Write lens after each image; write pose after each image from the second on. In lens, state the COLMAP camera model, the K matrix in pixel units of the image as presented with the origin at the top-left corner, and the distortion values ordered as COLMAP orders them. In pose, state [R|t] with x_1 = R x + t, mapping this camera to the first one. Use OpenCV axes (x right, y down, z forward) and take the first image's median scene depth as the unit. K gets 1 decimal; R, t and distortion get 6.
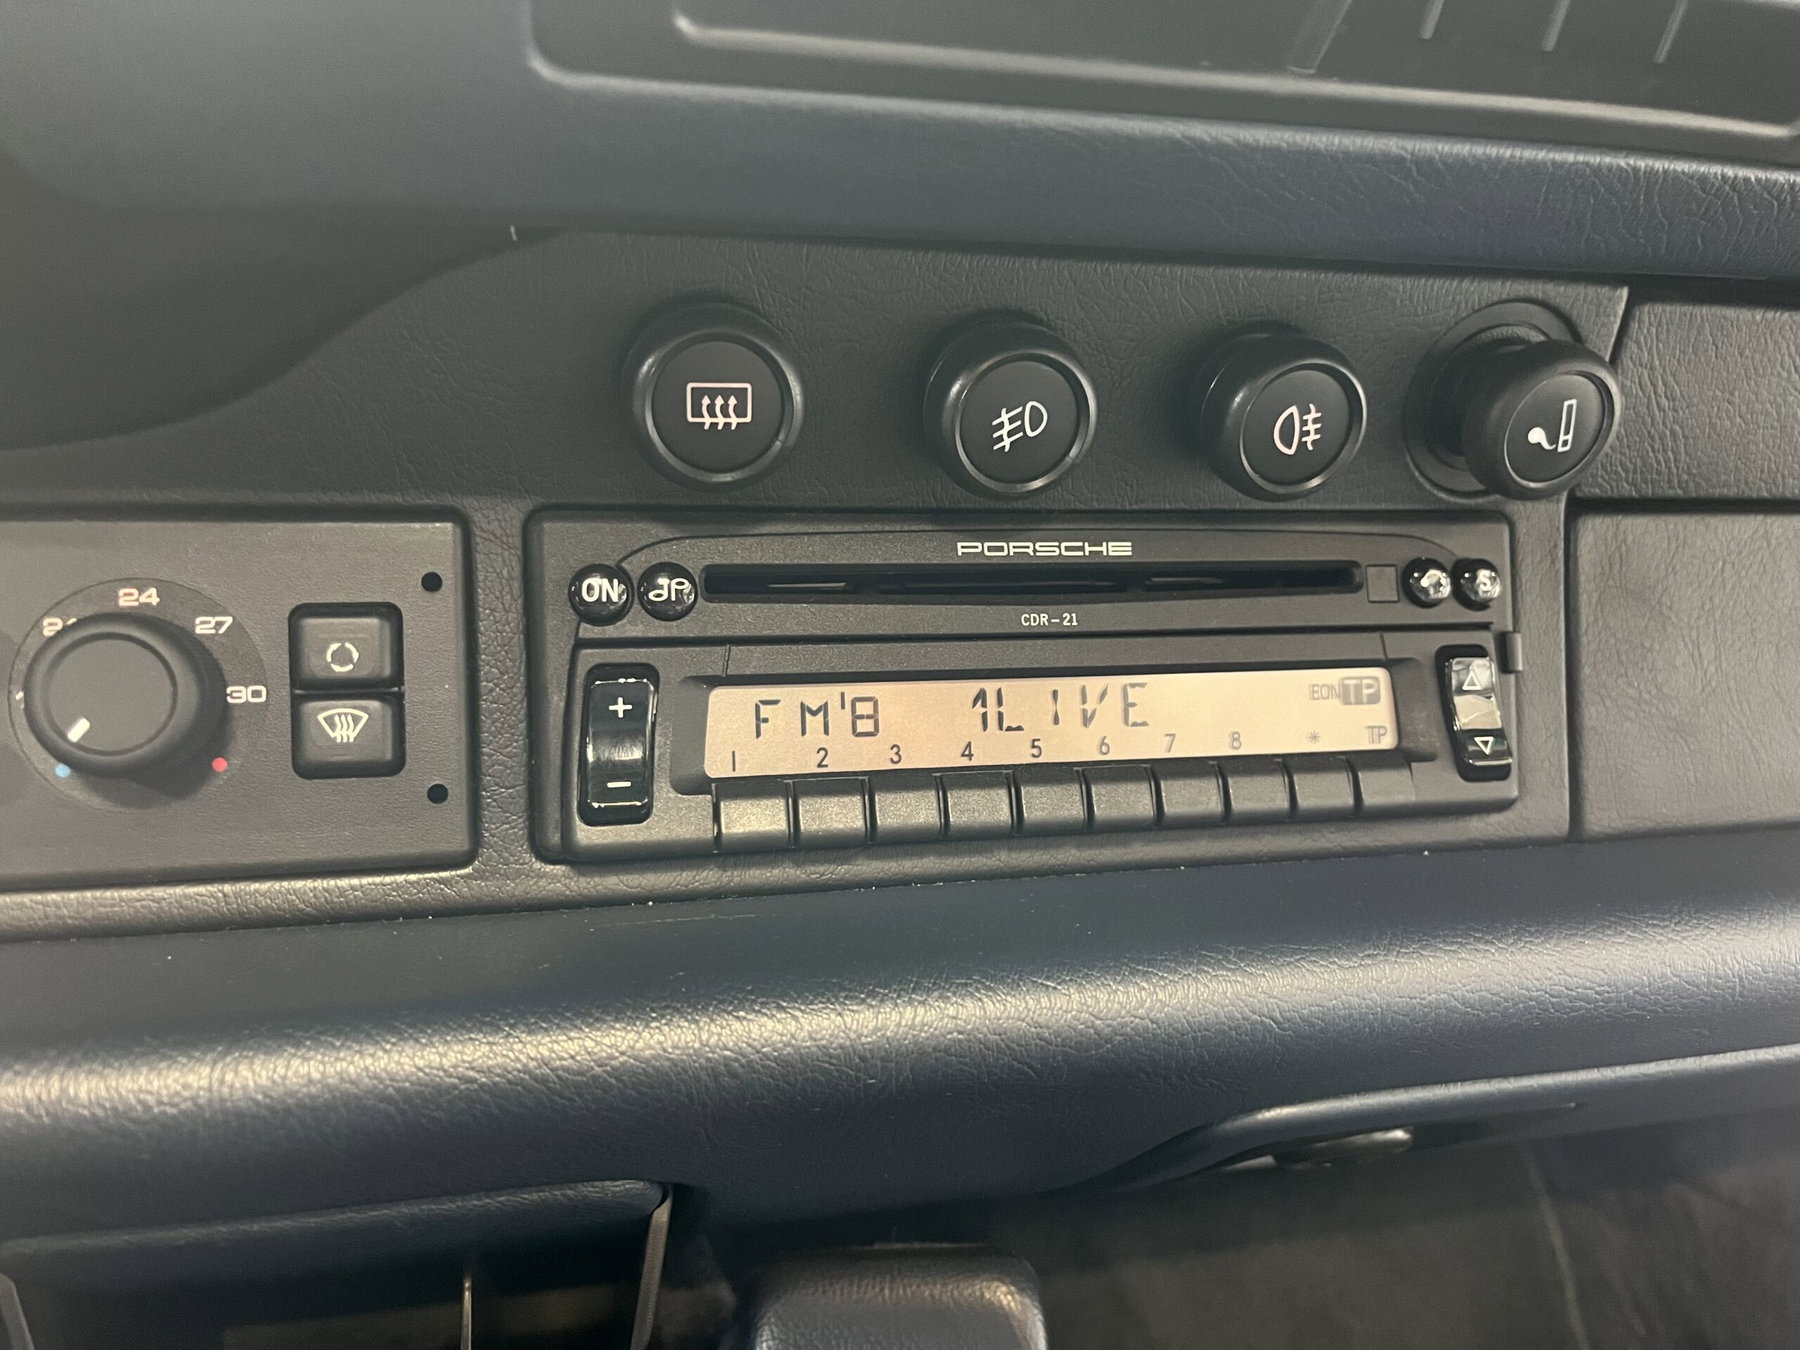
lens RADIAL K [[1374.9, 0, 900.0], [0, 1374.9, 675.0], [0, 0, 1]] dist [0.069217, -0.115545]
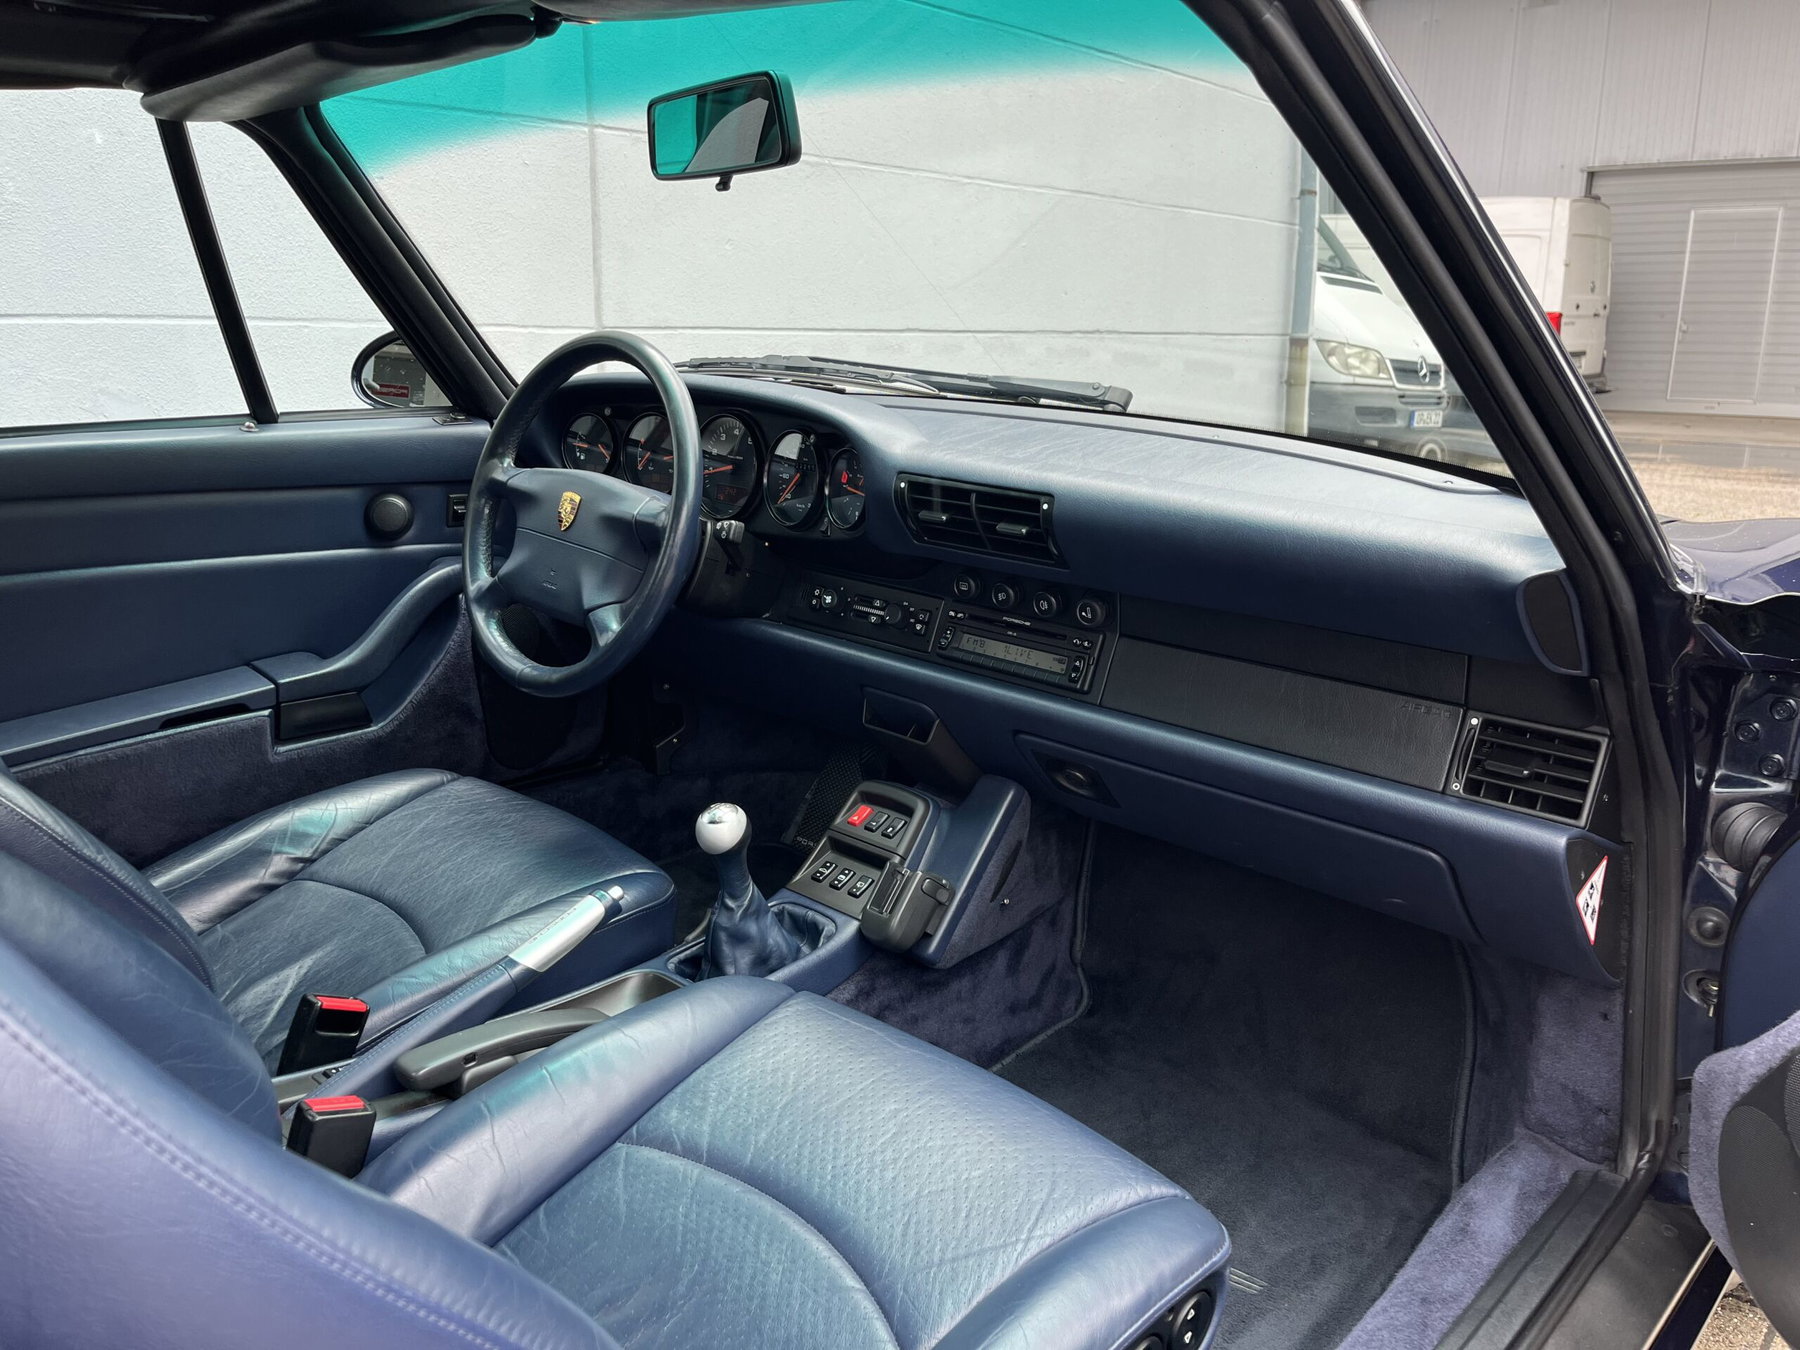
lens RADIAL K [[1374.9, 0, 900.0], [0, 1374.9, 675.0], [0, 0, 1]] dist [0.069217, -0.115545]
pose [[0.559494, 0.174578, -0.810240, 4.584561], [-0.287108, 0.957864, 0.008130, 0.214065], [0.777519, 0.228078, 0.586041, -2.659675]]
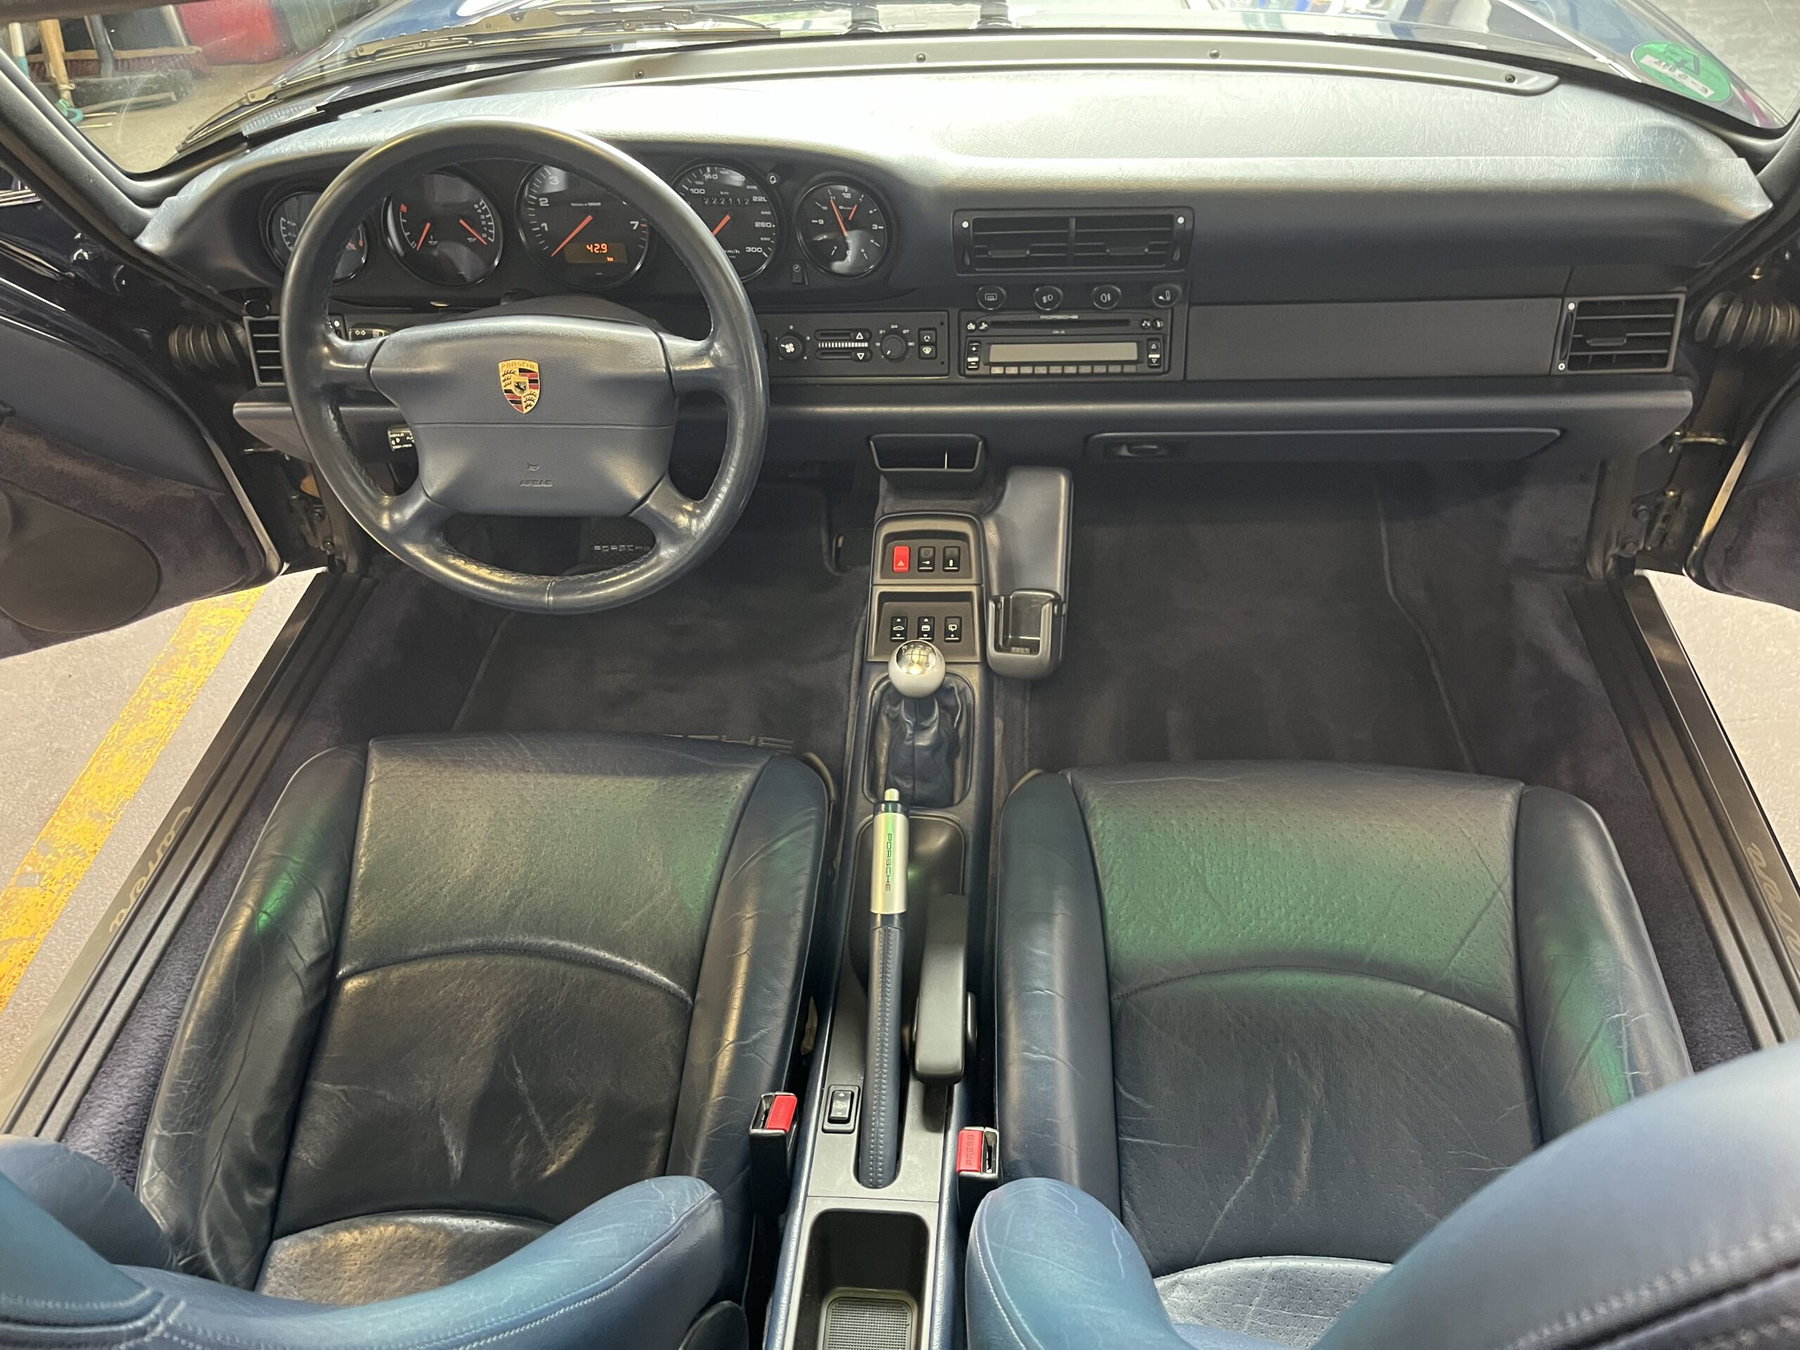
lens RADIAL K [[1374.9, 0, 900.0], [0, 1374.9, 675.0], [0, 0, 1]] dist [0.069217, -0.115545]
pose [[0.945435, 0.125466, -0.300684, 1.315326], [0.003100, 0.919374, 0.393373, -0.931347], [0.325795, -0.372841, 0.868819, -4.295052]]
